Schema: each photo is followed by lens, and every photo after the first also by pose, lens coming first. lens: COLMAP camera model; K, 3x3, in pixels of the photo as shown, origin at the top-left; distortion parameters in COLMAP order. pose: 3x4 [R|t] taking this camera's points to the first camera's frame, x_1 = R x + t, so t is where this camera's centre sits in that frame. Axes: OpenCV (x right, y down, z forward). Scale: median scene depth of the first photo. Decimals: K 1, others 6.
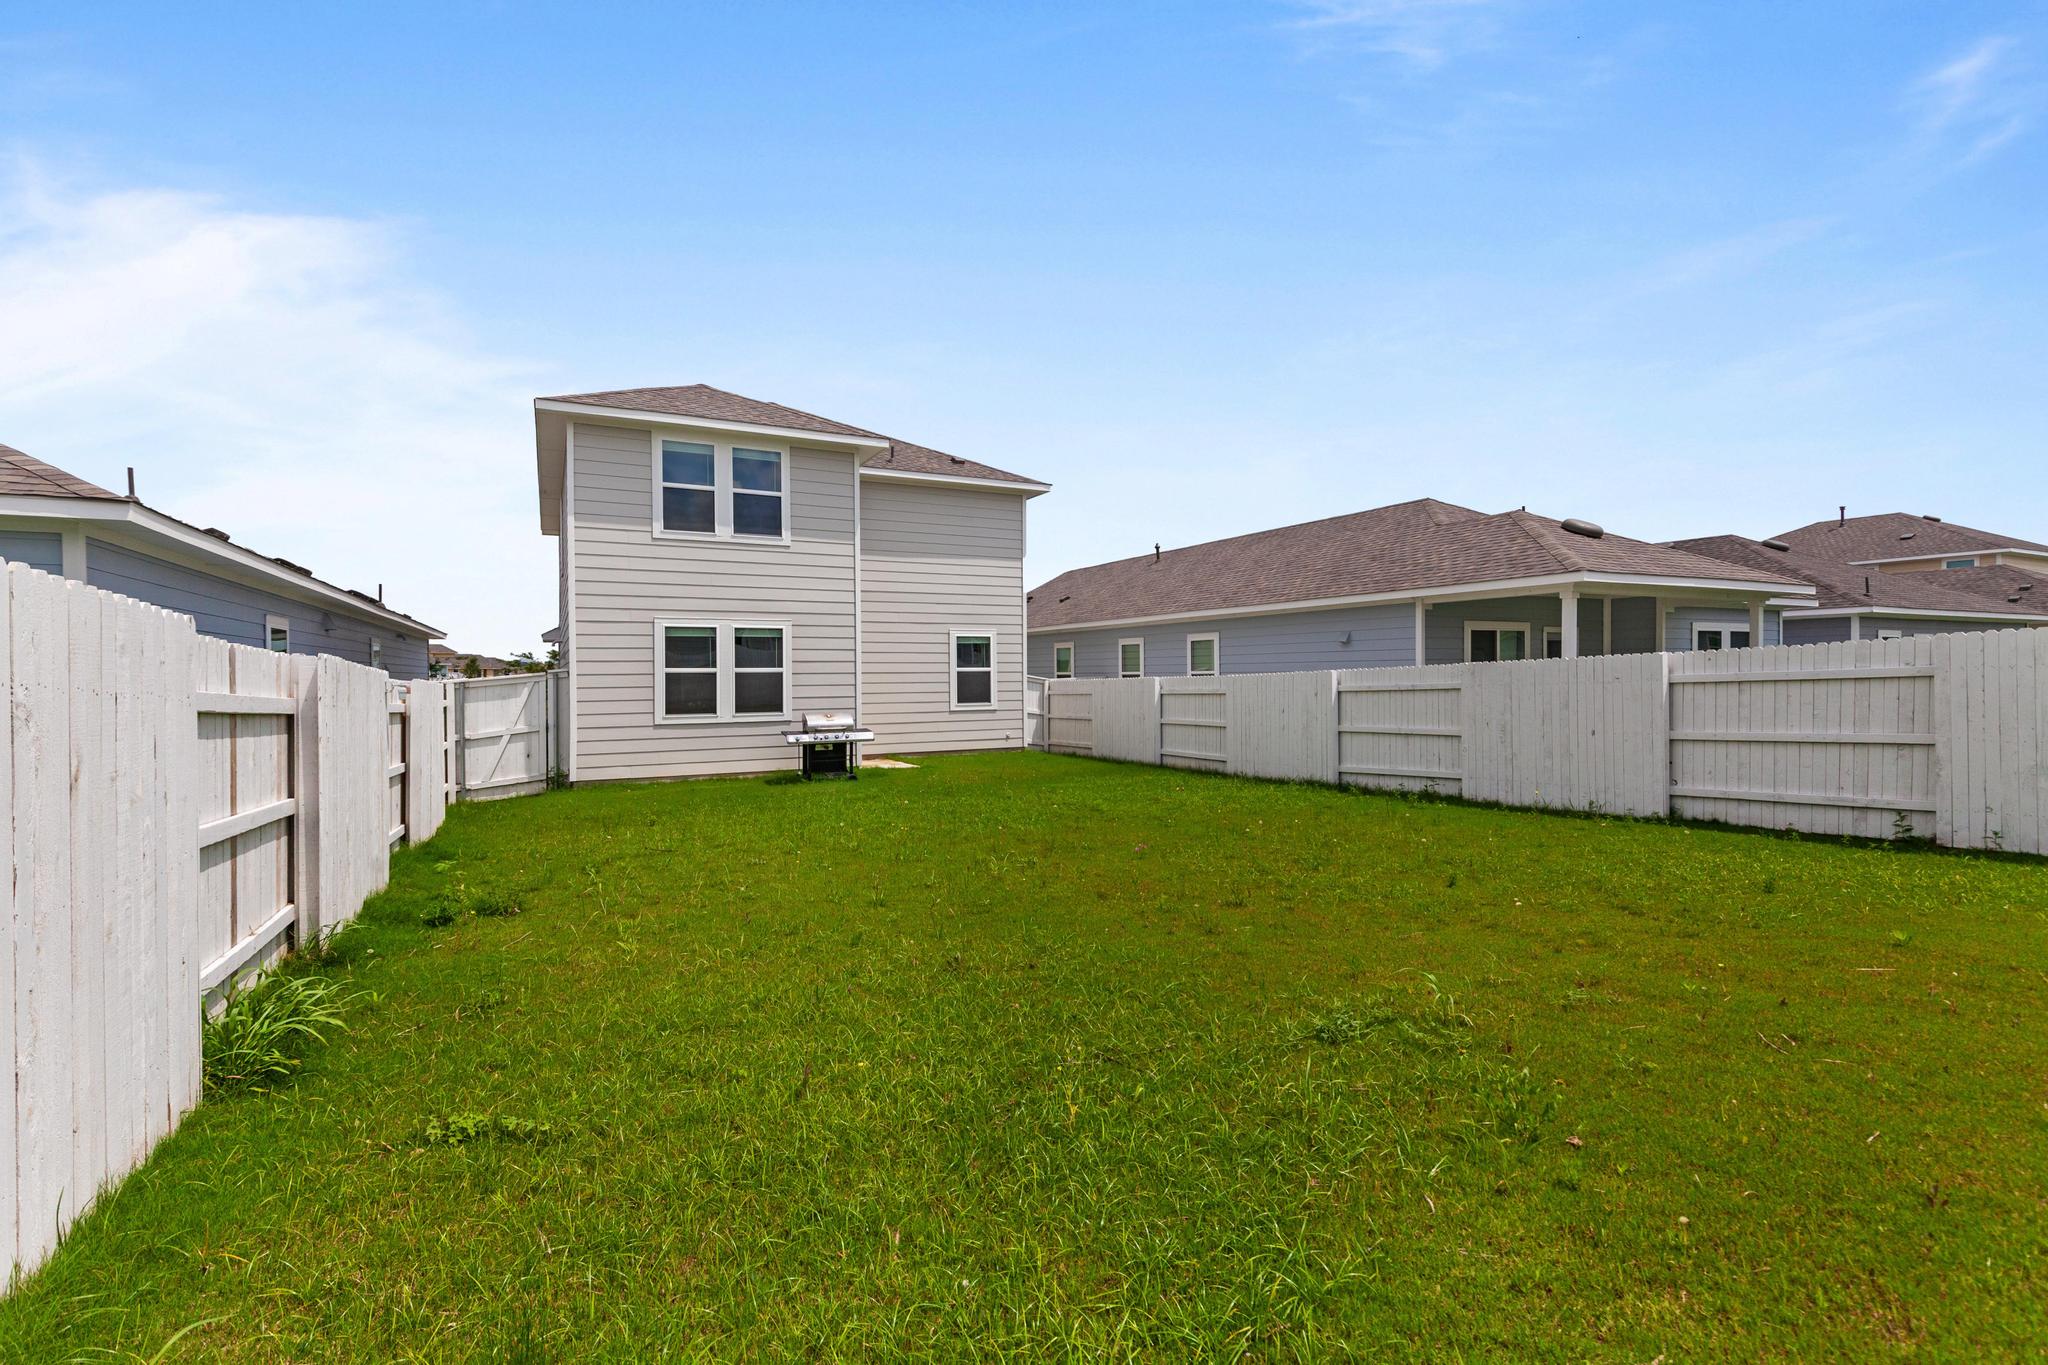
lens RADIAL K [[922.7, 0, 1024.1], [0, 922.7, 673.0], [0, 0, 1]] dist [0.000600, -0.000013]
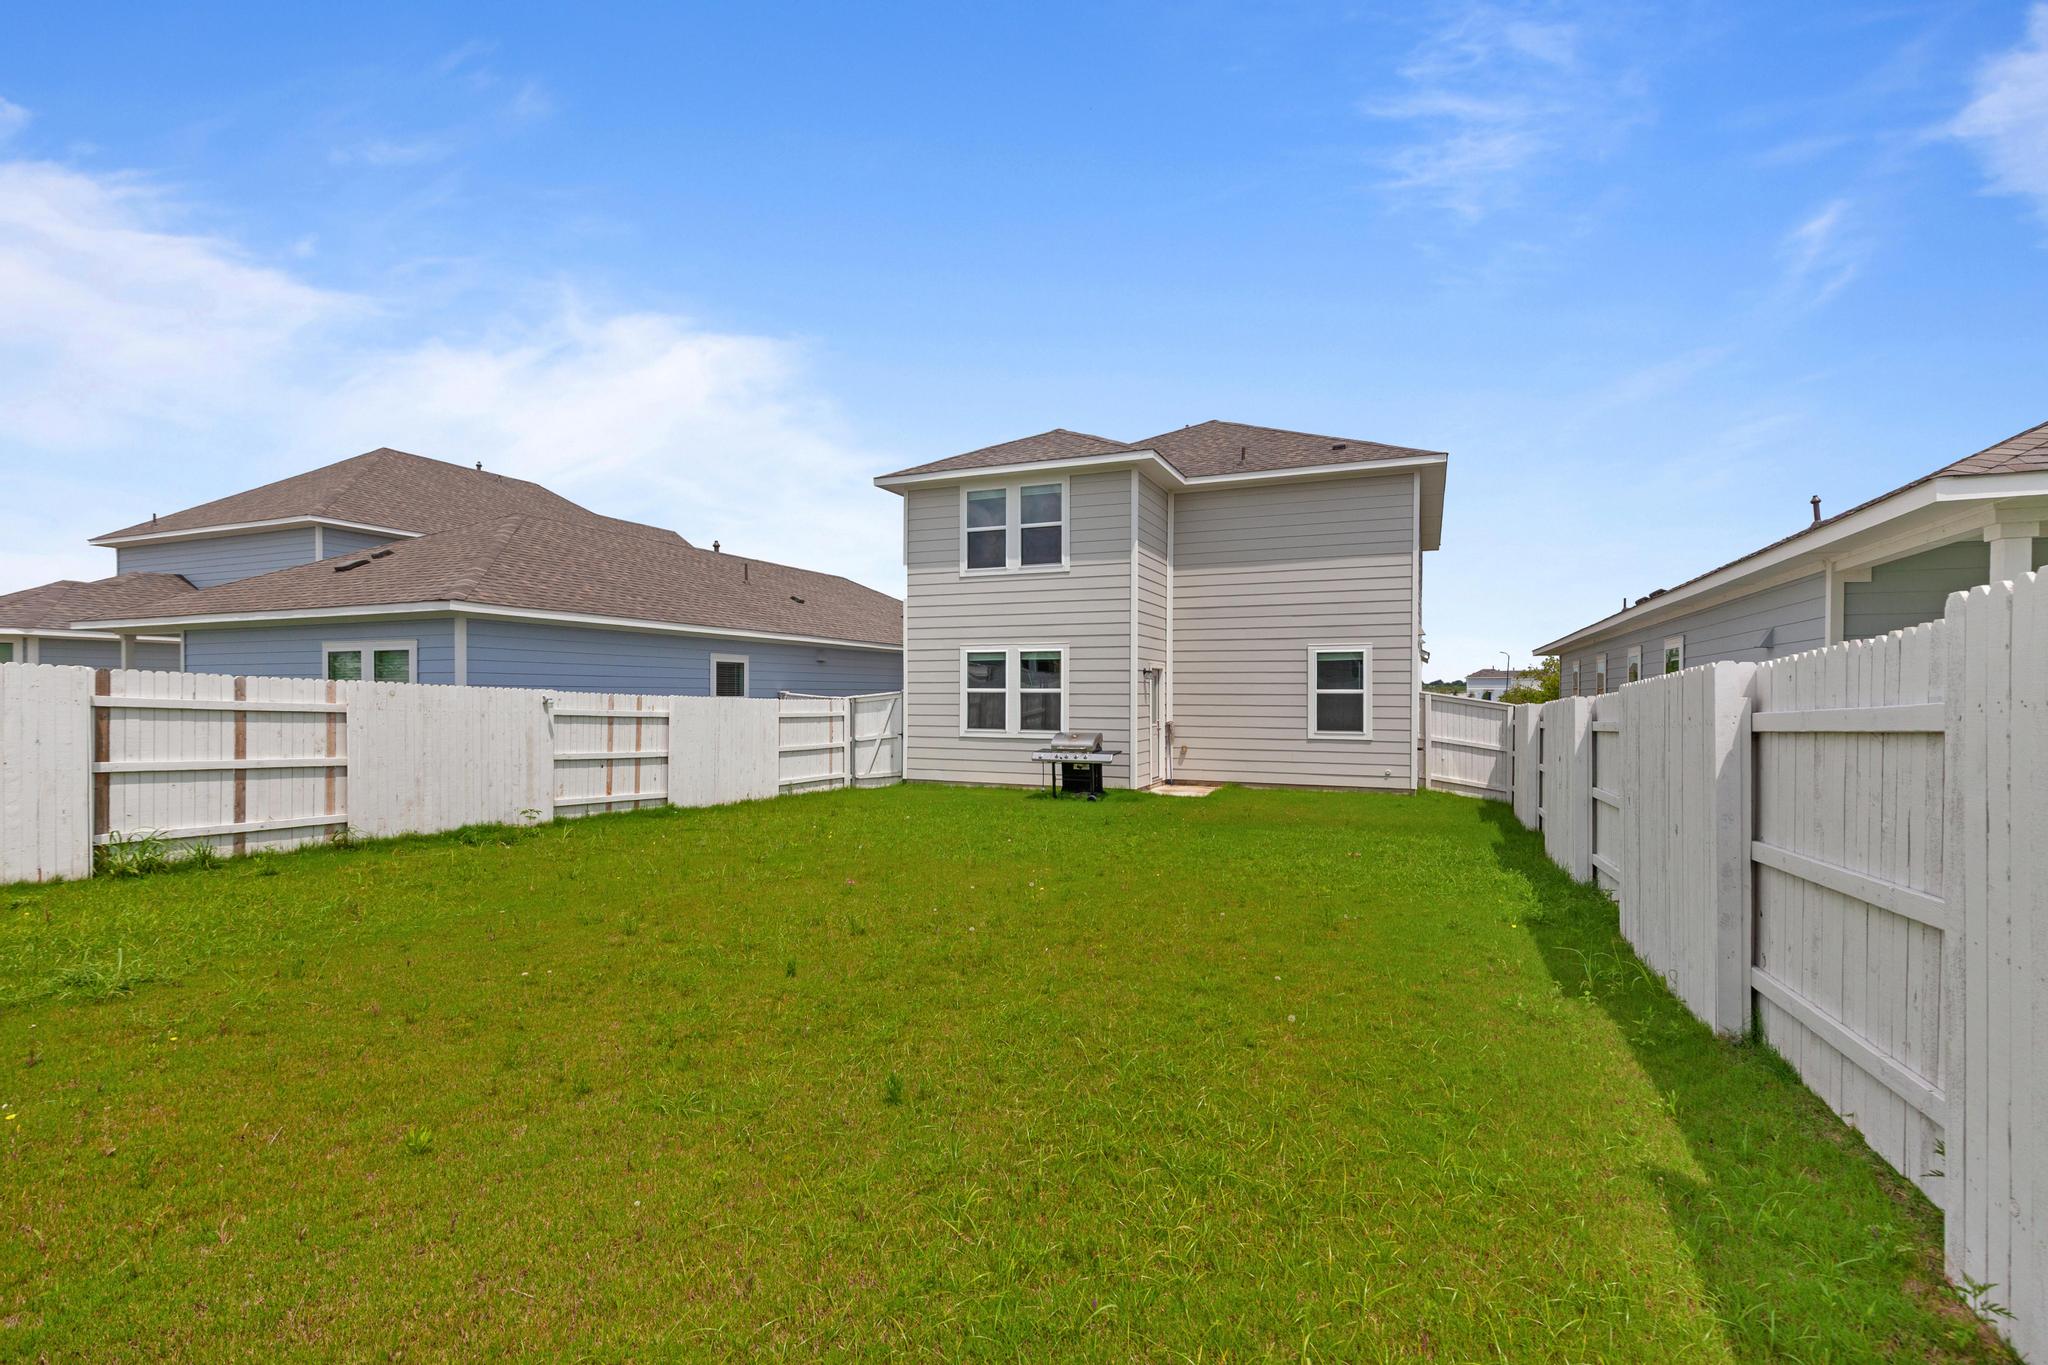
lens RADIAL K [[922.7, 0, 1022.8], [0, 922.7, 694.8], [0, 0, 1]] dist [0.000600, -0.000013]
pose [[0.632233, 0.009249, -0.774723, 0.537745], [-0.007933, 0.999954, 0.005464, -0.003933], [0.774738, 0.002691, 0.632277, 0.312048]]
